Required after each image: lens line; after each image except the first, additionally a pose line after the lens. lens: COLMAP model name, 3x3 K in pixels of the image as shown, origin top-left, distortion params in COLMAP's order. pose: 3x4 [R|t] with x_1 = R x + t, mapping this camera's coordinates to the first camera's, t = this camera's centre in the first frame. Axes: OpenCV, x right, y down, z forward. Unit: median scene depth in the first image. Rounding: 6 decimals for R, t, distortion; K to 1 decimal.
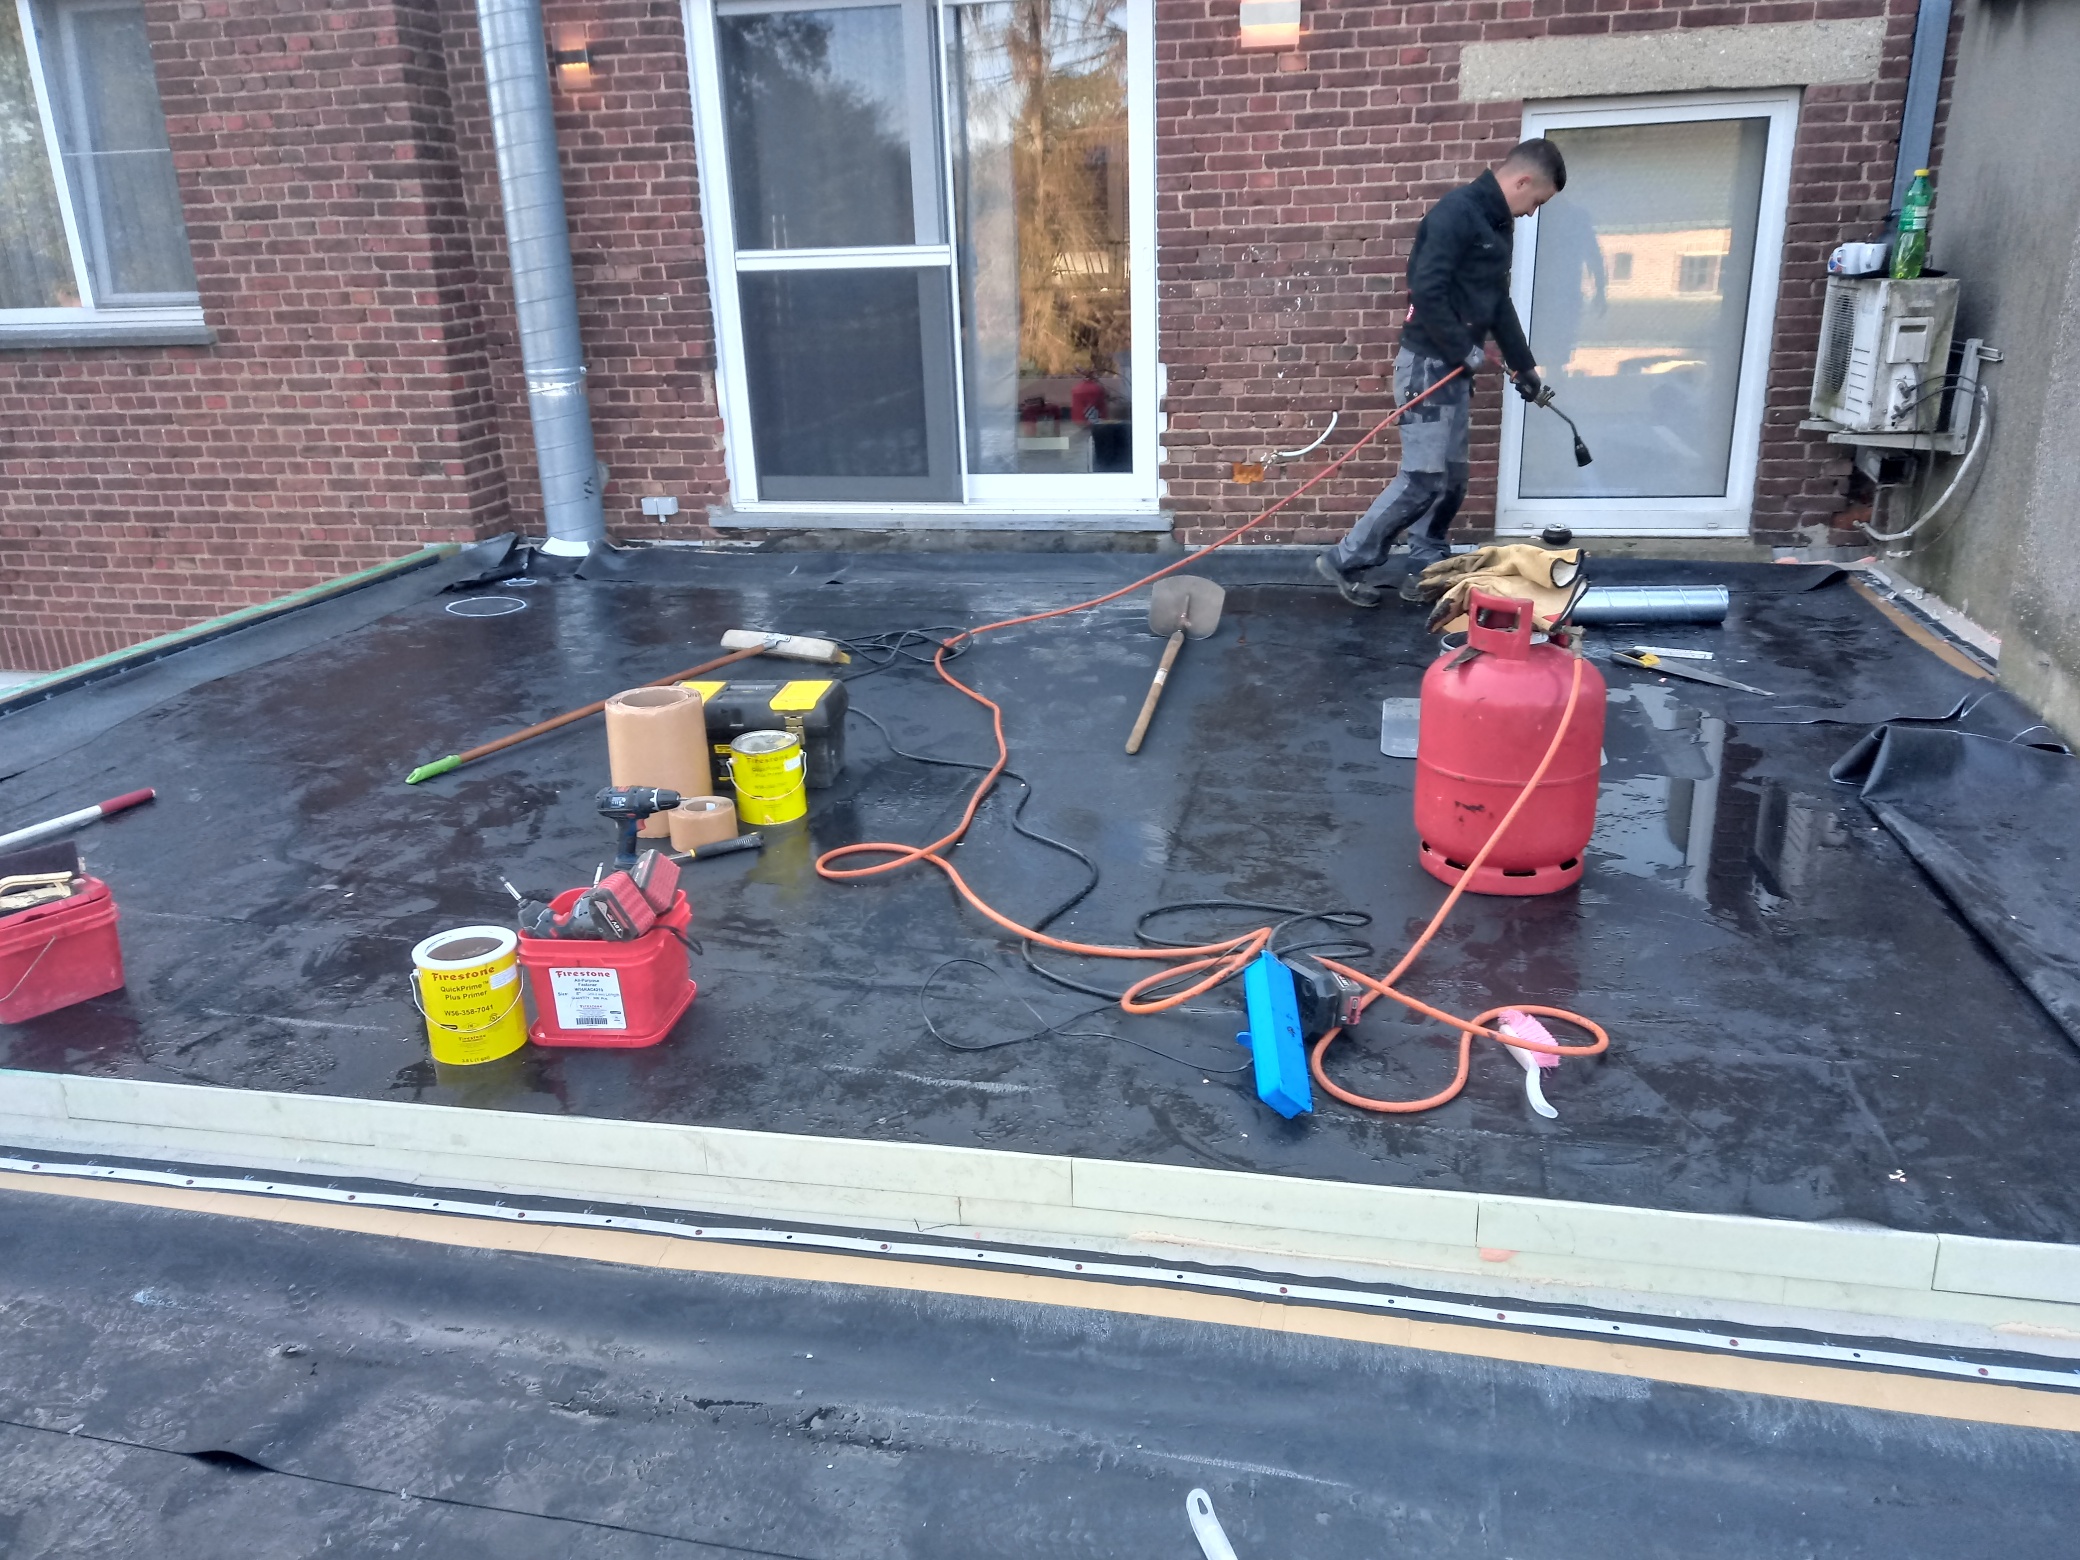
lens RADIAL K [[1559.5, 0, 1040.0], [0, 1559.5, 780.0], [0, 0, 1]] dist [0.037152, -0.026765]
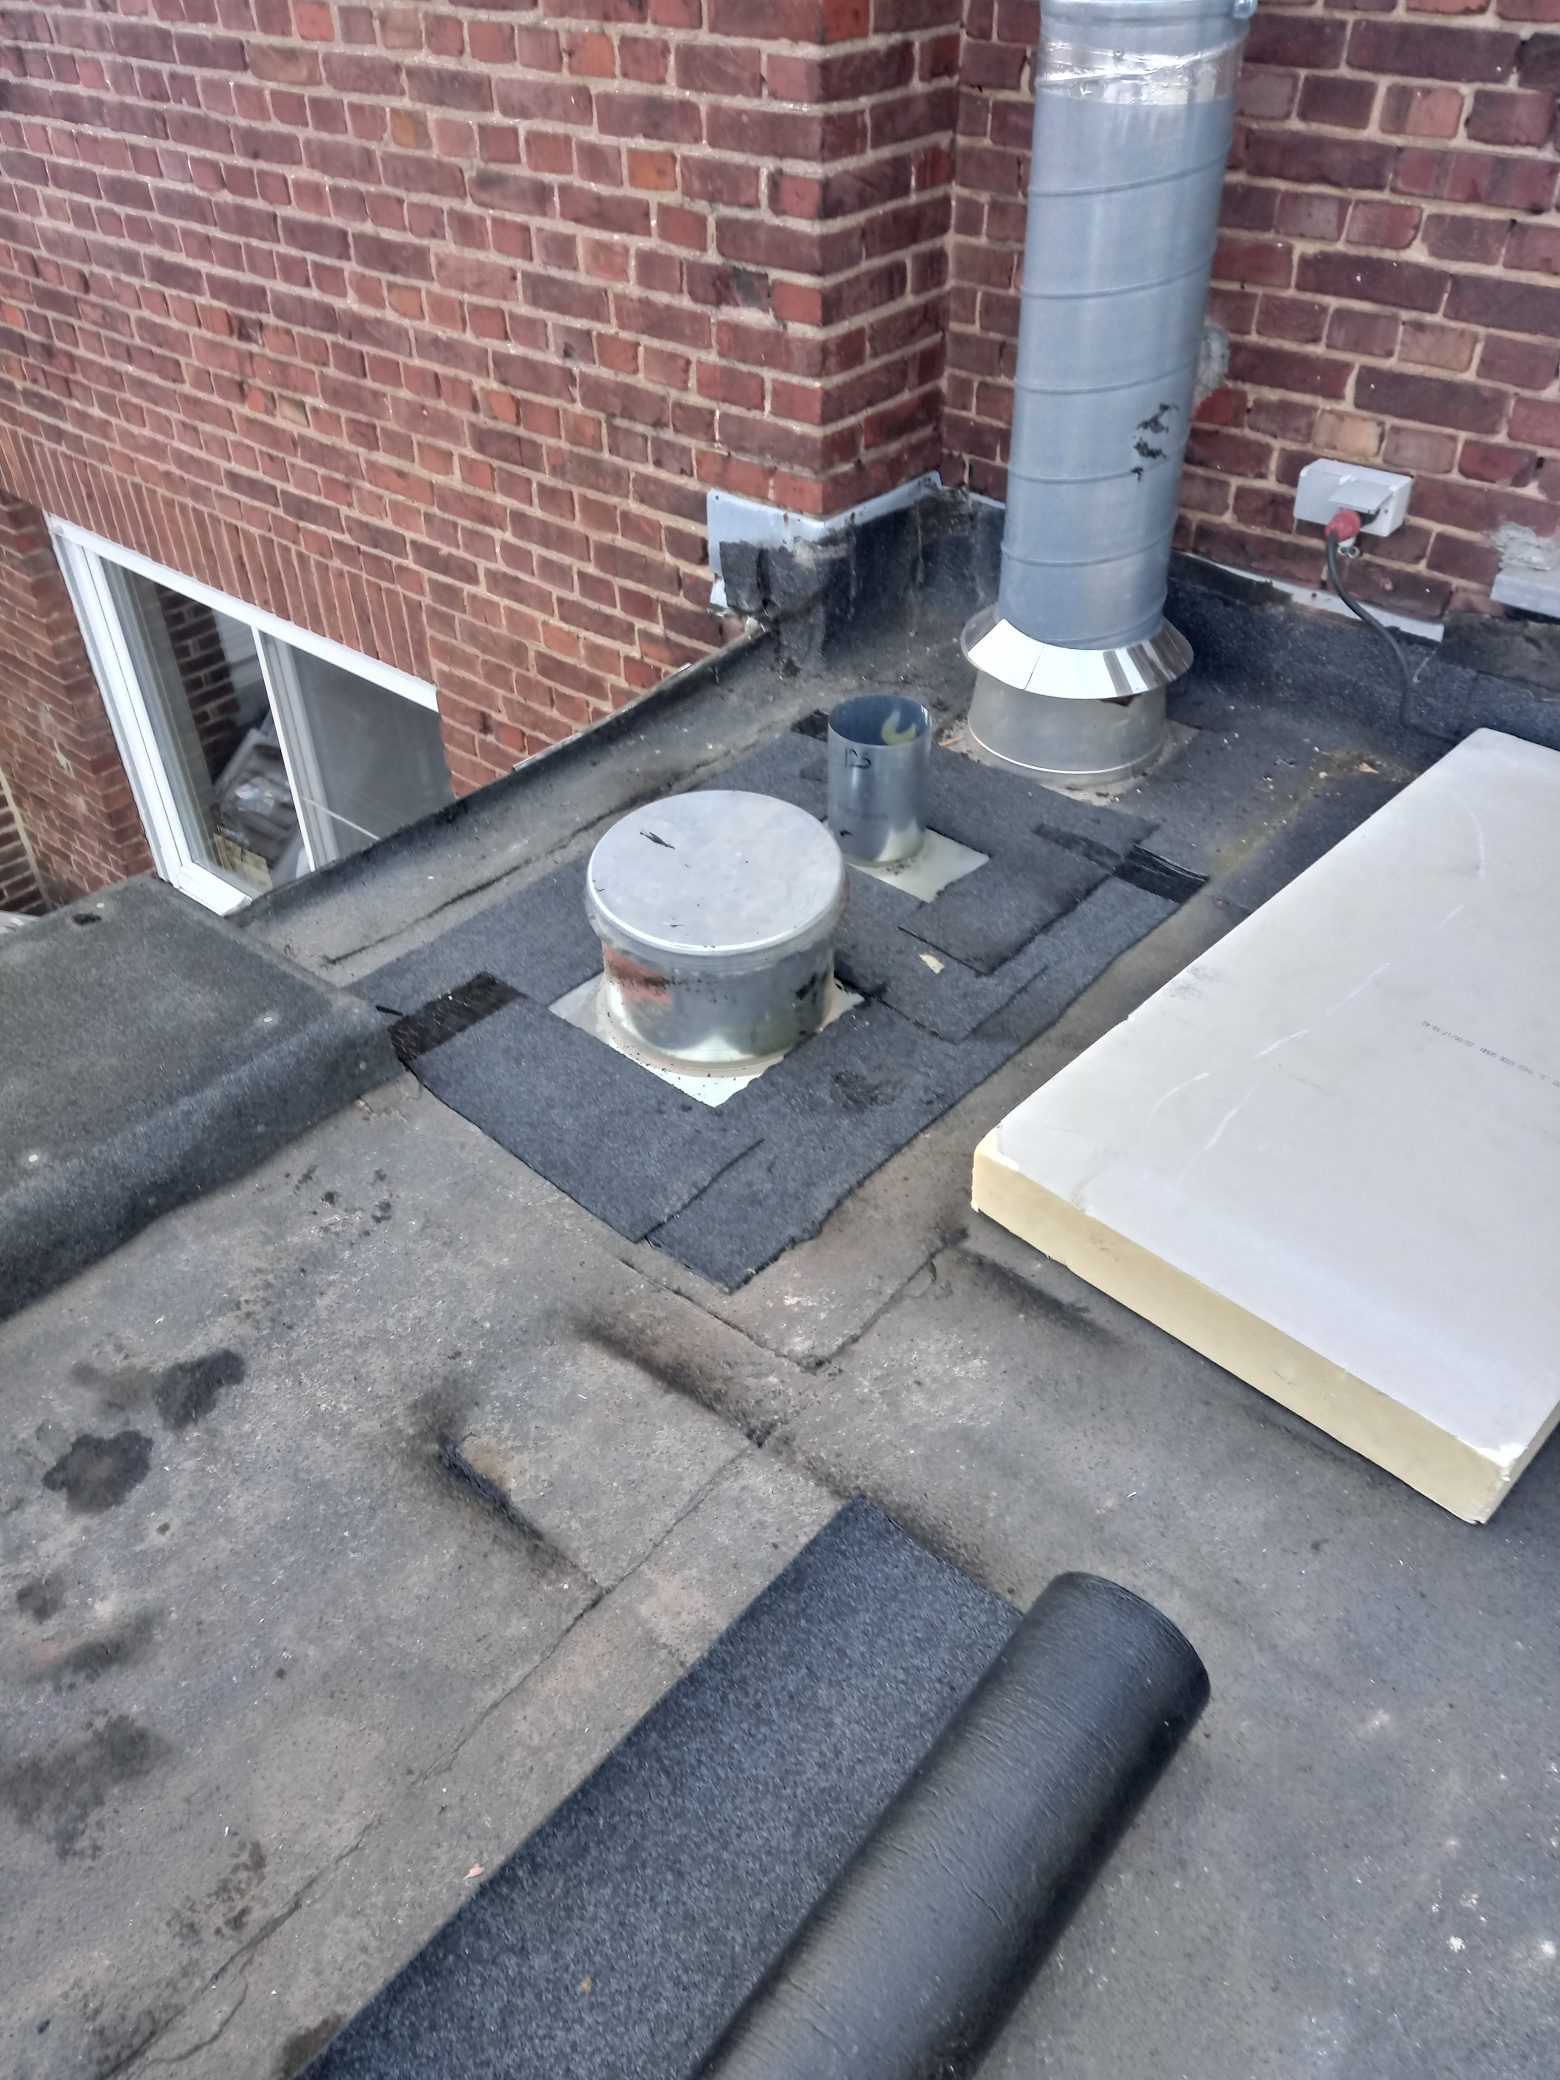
lens RADIAL K [[1559.5, 0, 772.4], [0, 1559.5, 1042.8], [0, 0, 1]] dist [0.037152, -0.026765]
pose [[0.871200, 0.323121, -0.369599, -0.191314], [-0.169270, 0.904399, 0.391675, -0.180825], [0.460824, -0.278665, 0.842607, 0.641677]]
